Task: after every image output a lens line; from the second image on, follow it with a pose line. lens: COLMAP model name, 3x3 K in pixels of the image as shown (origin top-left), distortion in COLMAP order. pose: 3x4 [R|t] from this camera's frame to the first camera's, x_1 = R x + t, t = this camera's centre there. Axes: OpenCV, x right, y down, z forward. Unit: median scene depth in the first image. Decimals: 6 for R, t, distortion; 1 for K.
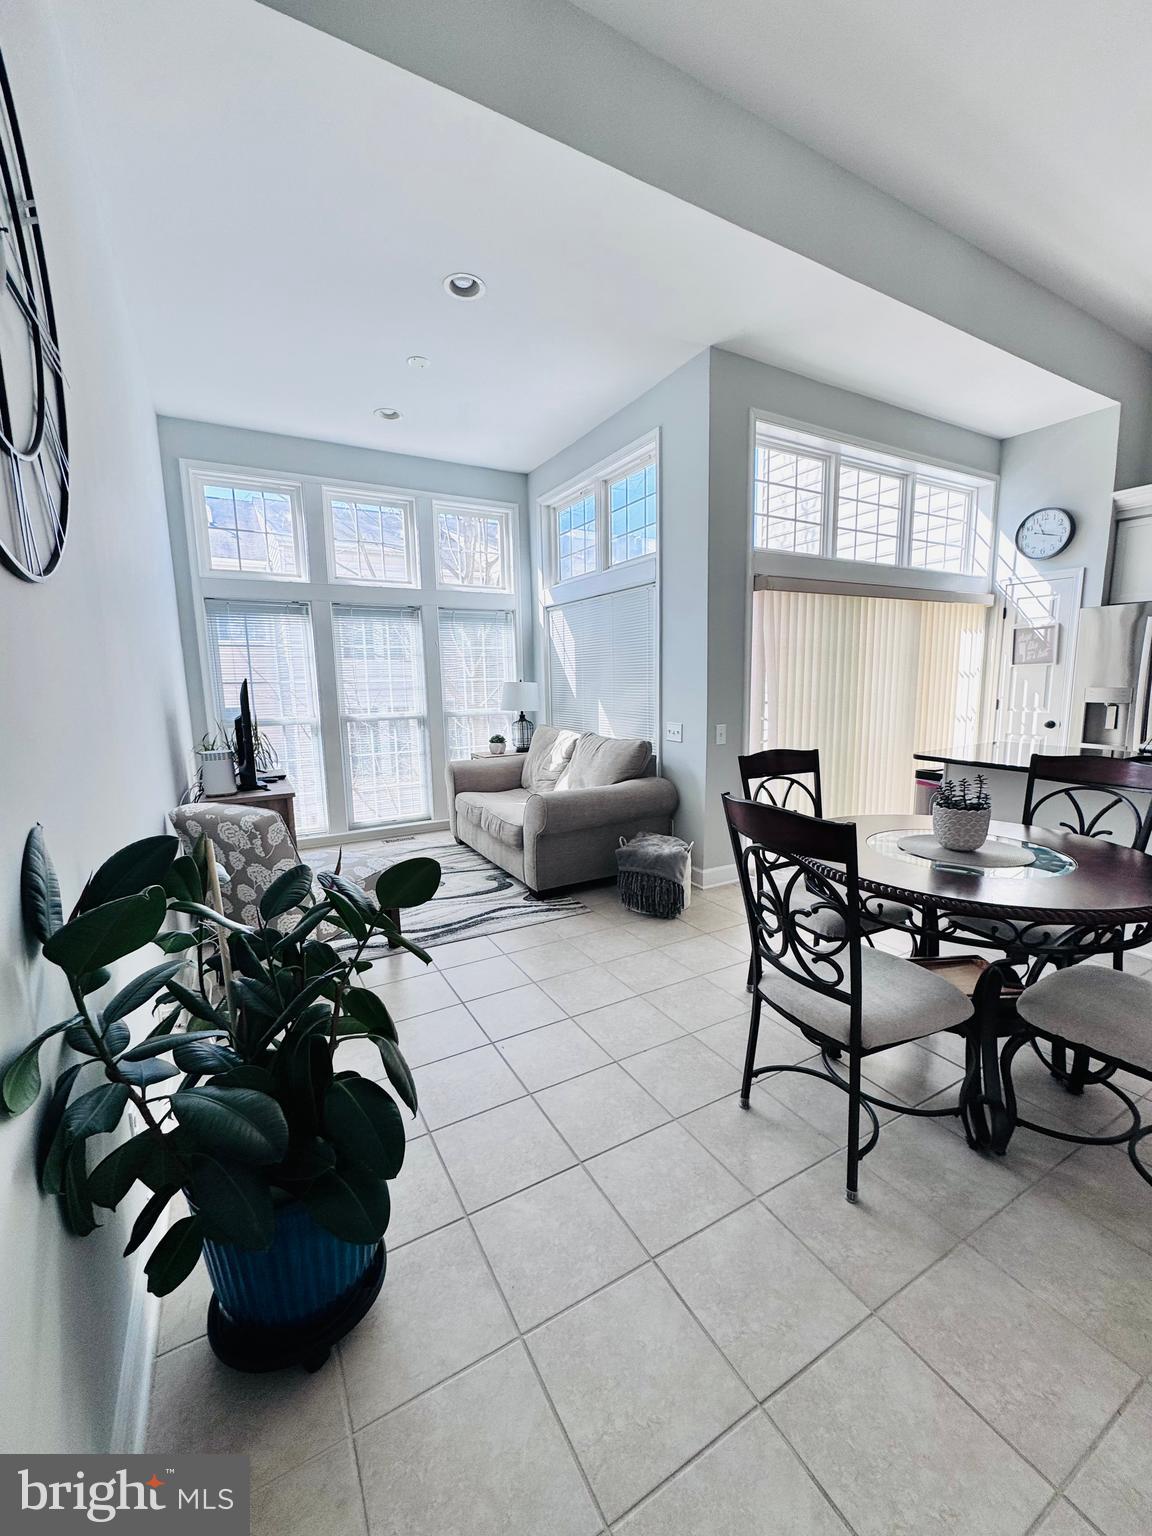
lens RADIAL K [[614.9, 0, 581.3], [0, 614.9, 767.2], [0, 0, 1]] dist [-0.002674, 0.000032]
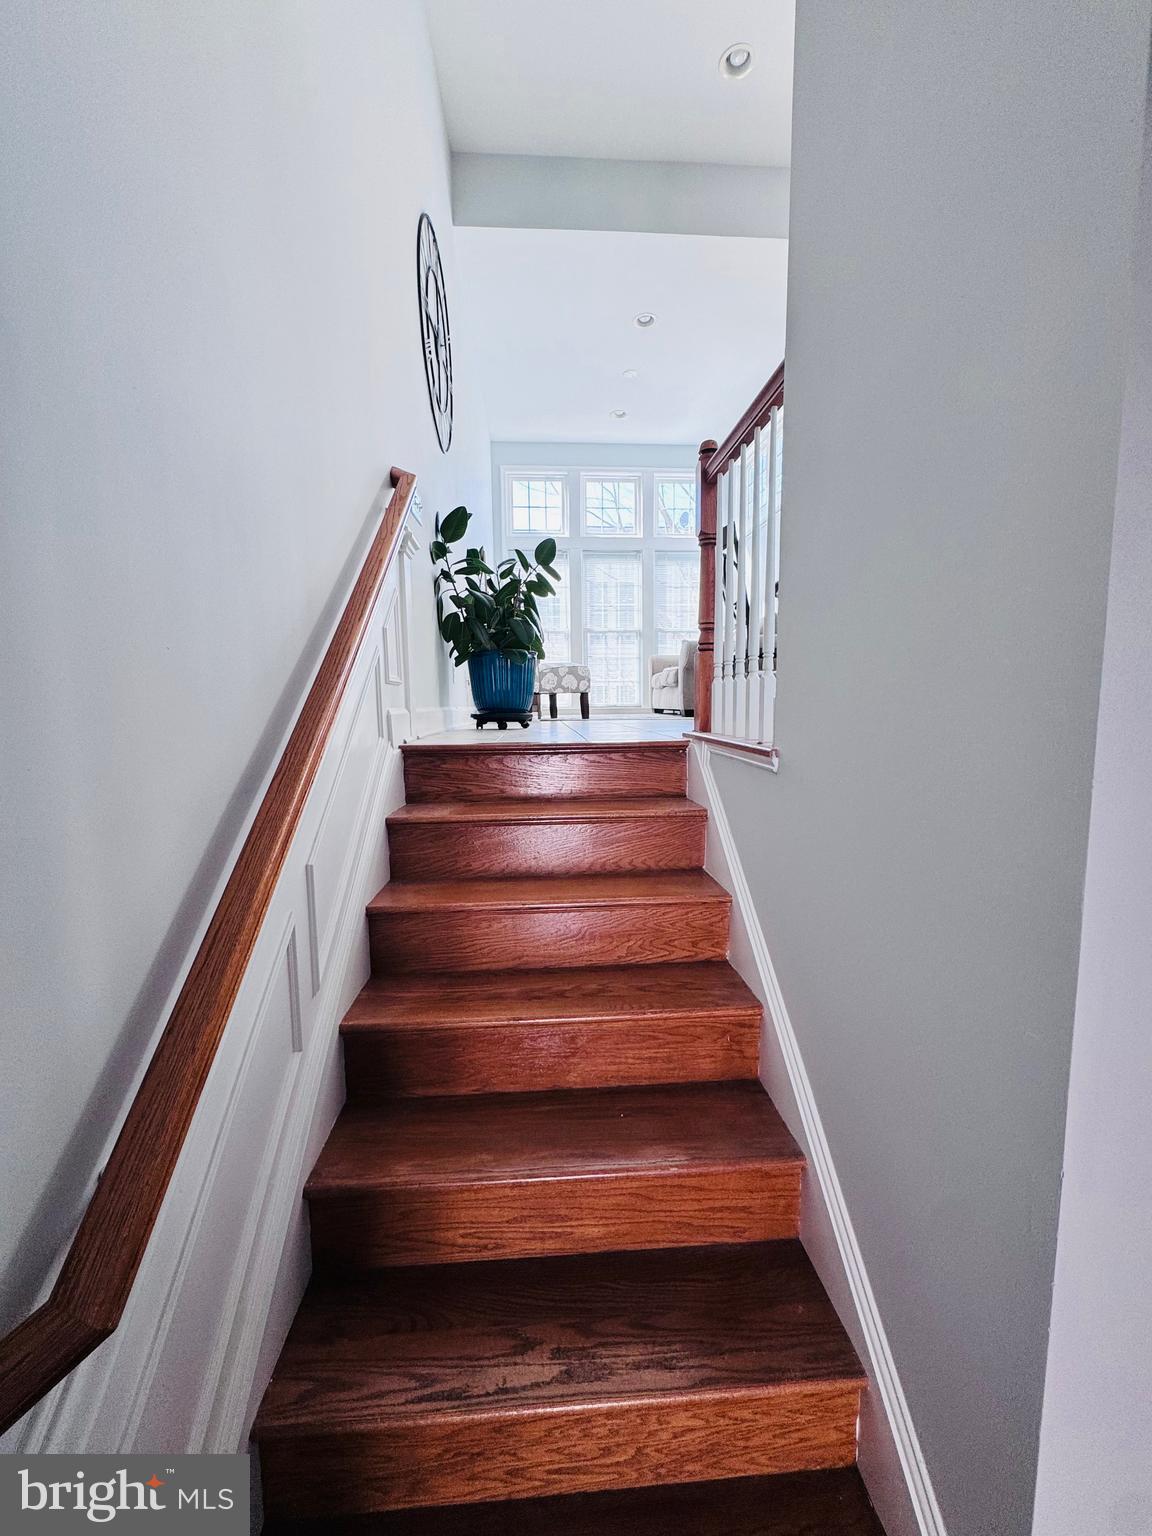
lens RADIAL K [[614.9, 0, 579.5], [0, 614.9, 762.6], [0, 0, 1]] dist [-0.002674, 0.000032]
pose [[0.899230, 0.050565, -0.434545, 0.257248], [-0.066872, 0.997512, -0.022308, 0.277187], [0.432336, 0.049118, 0.900374, -0.311438]]
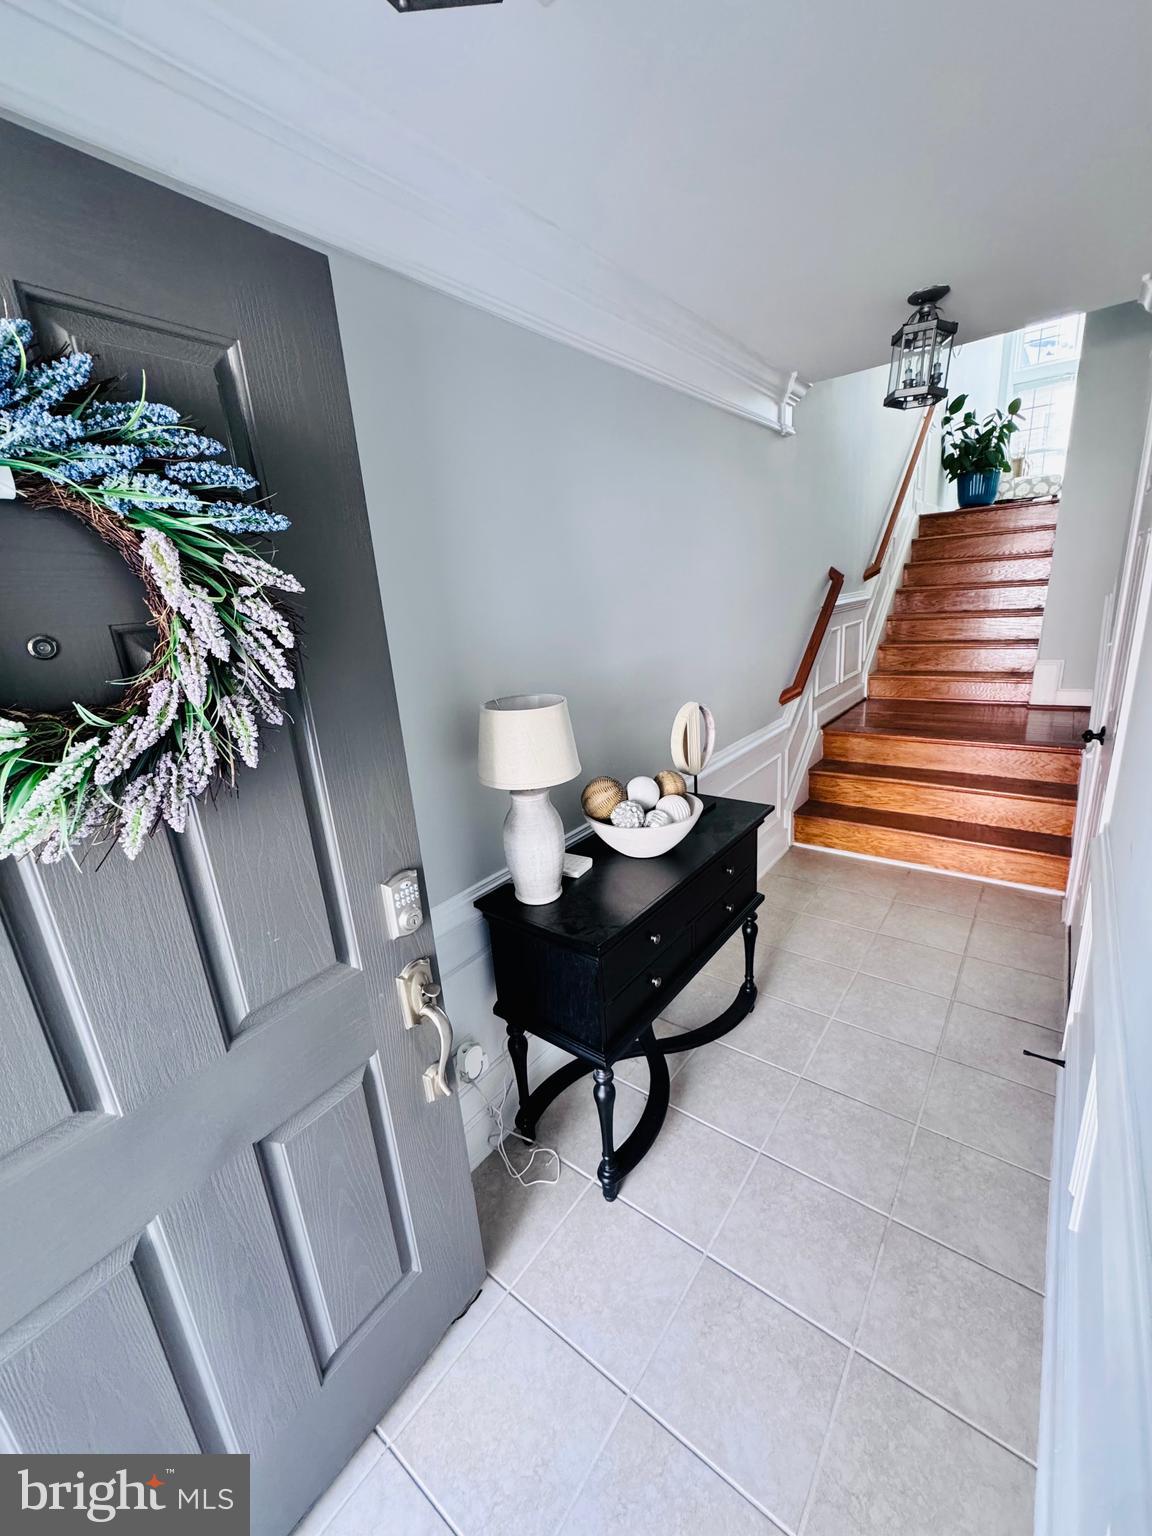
lens RADIAL K [[614.9, 0, 576.0], [0, 614.9, 771.3], [0, 0, 1]] dist [-0.002674, 0.000032]
pose [[0.377700, 0.243330, -0.893383, 1.497522], [-0.058586, 0.969199, 0.239211, 0.729389], [0.924073, -0.038010, 0.380322, -1.791758]]
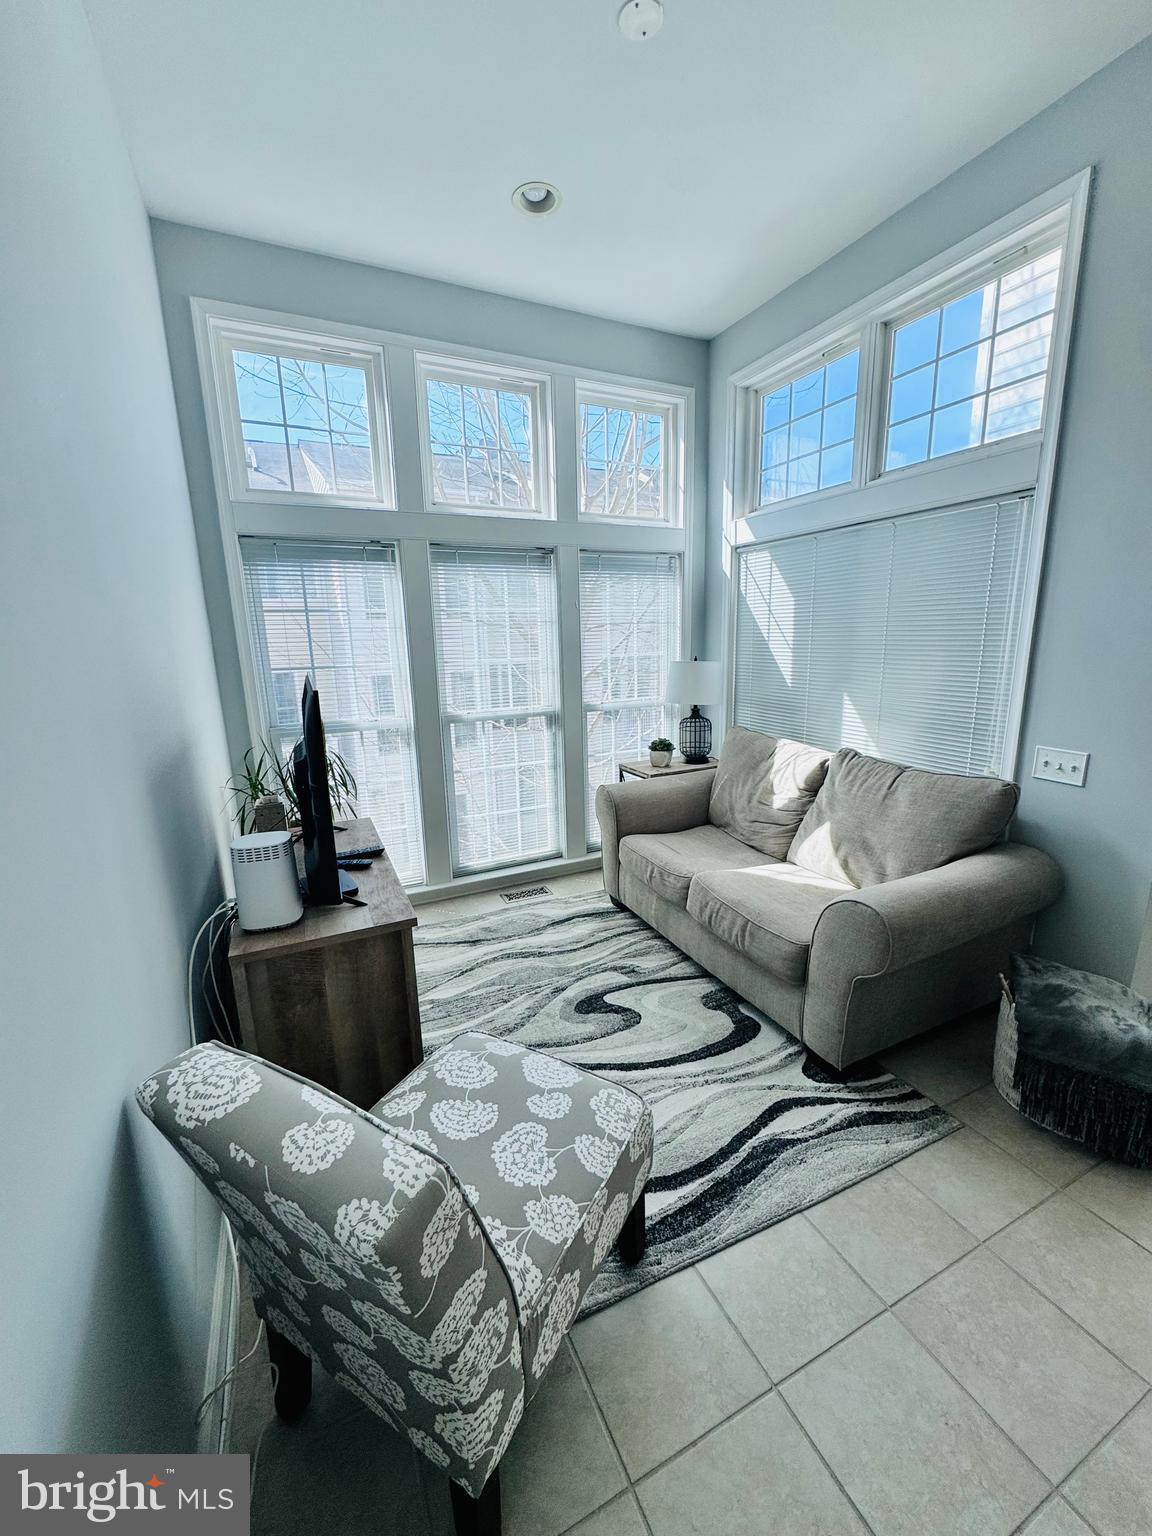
lens RADIAL K [[614.9, 0, 578.8], [0, 614.9, 766.8], [0, 0, 1]] dist [-0.002674, 0.000032]
pose [[0.997552, 0.011347, -0.069009, -0.200277], [-0.006574, 0.997595, 0.069001, -0.076099], [0.069626, -0.068378, 0.995227, 0.346617]]
